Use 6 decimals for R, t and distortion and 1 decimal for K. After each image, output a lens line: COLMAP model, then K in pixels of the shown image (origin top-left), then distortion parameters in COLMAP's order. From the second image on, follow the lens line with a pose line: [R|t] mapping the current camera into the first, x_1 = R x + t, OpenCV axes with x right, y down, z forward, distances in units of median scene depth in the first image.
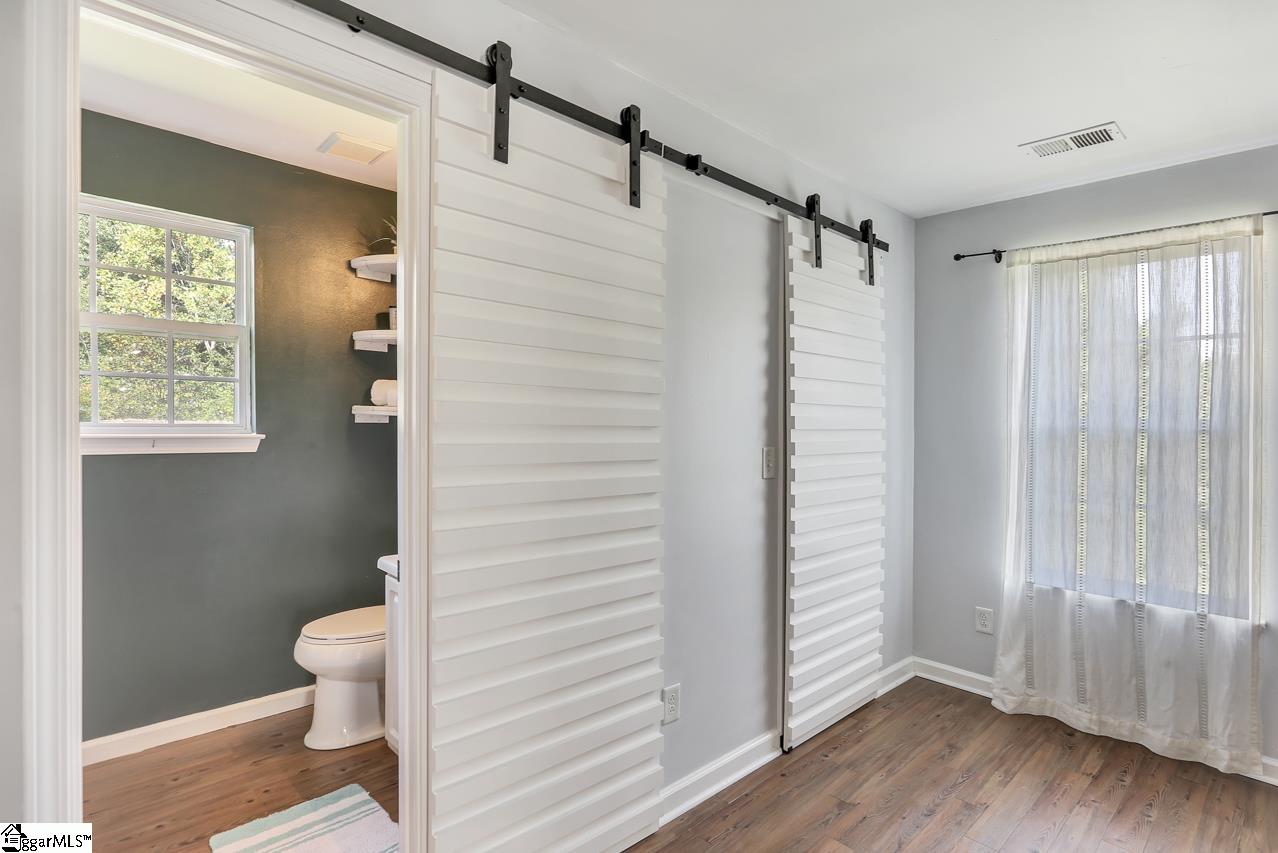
lens RADIAL K [[650.0, 0, 668.1], [0, 650.0, 429.9], [0, 0, 1]] dist [-0.004211, -0.000654]
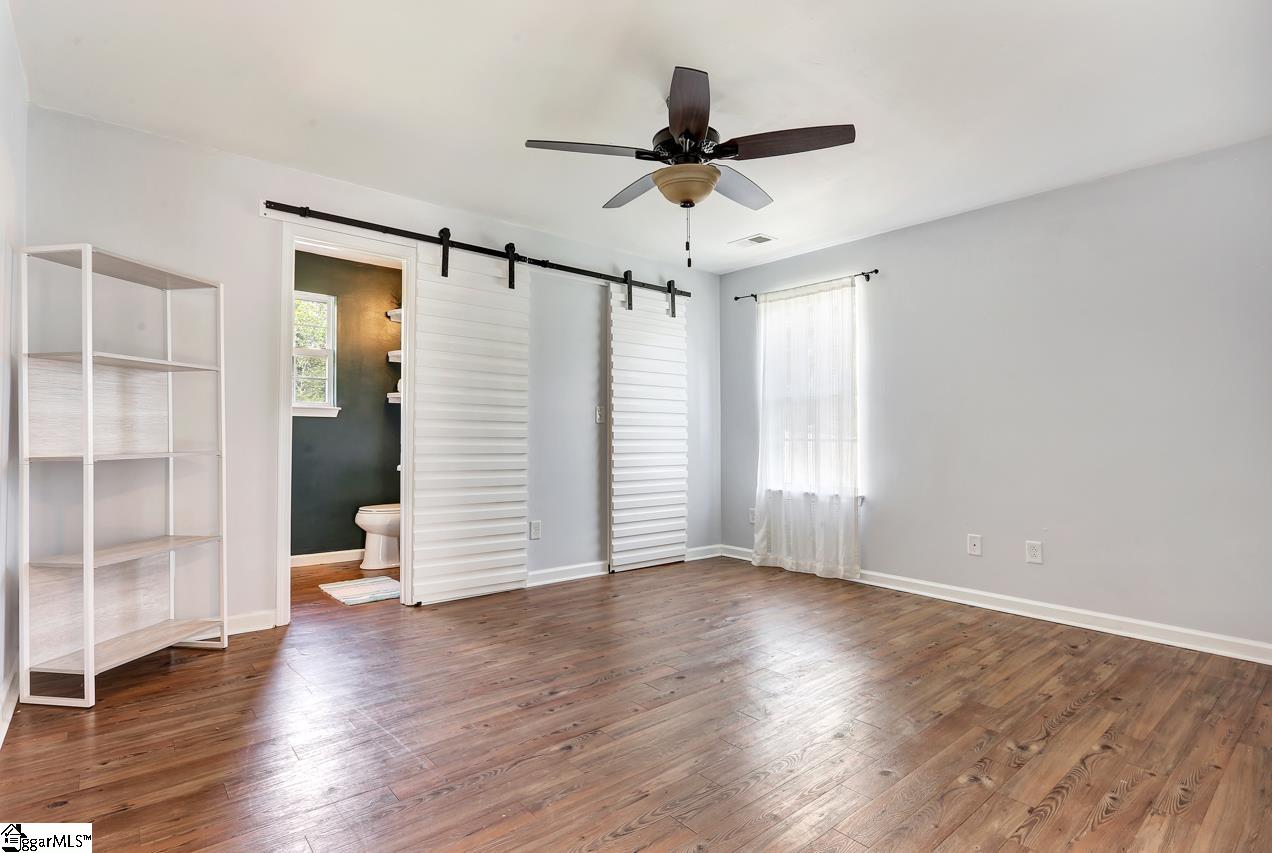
lens RADIAL K [[632.5, 0, 623.0], [0, 632.5, 414.8], [0, 0, 1]] dist [-0.003922, -0.000136]
pose [[0.994526, -0.013502, -0.103615, 0.384107], [0.007964, 0.998527, -0.053675, 0.138856], [0.104187, 0.052556, 0.993168, -0.744260]]
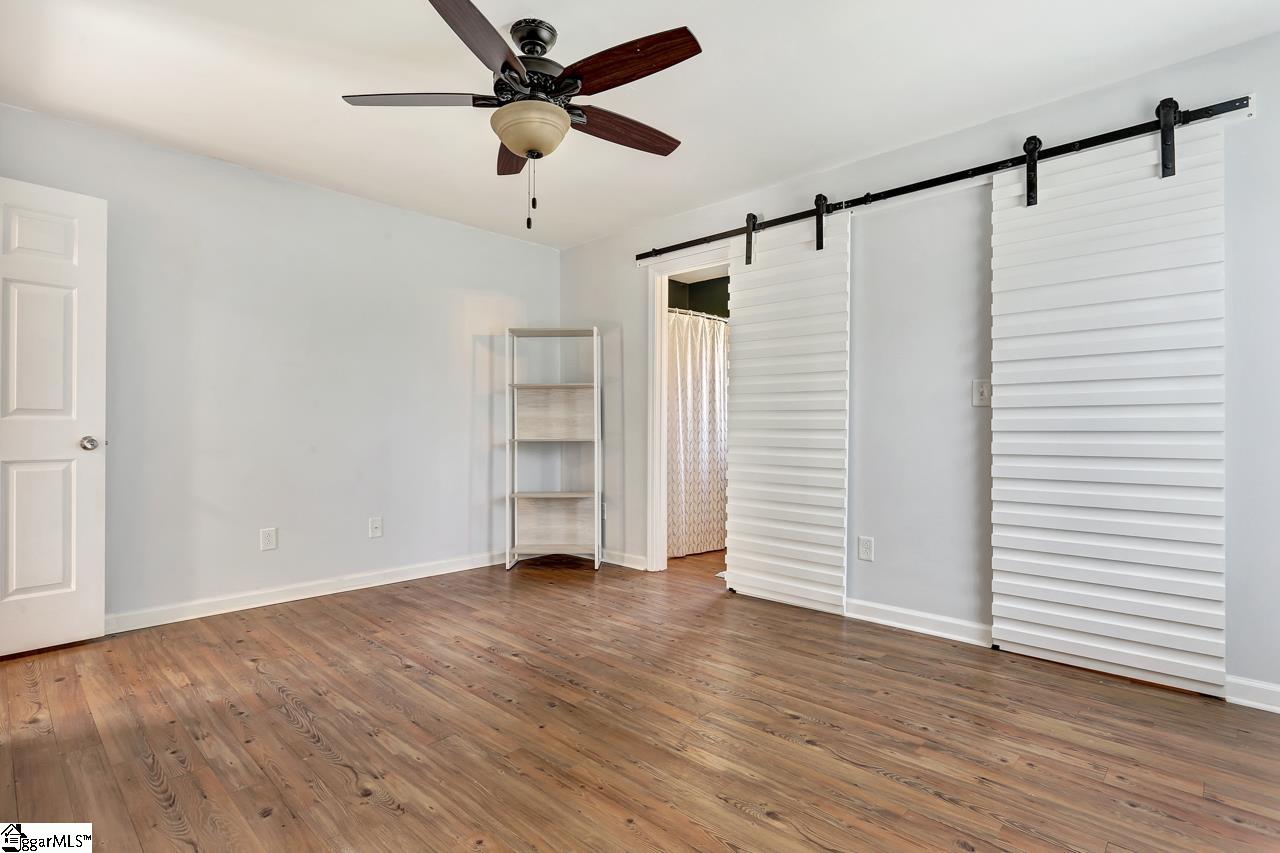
lens RADIAL K [[637.2, 0, 627.8], [0, 637.2, 415.9], [0, 0, 1]] dist [-0.001945, 0.000068]
pose [[-0.004958, -0.032505, -0.999459, 1.227449], [-0.016570, 0.999337, -0.032419, 0.132658], [0.999850, 0.016400, -0.005493, 0.351149]]
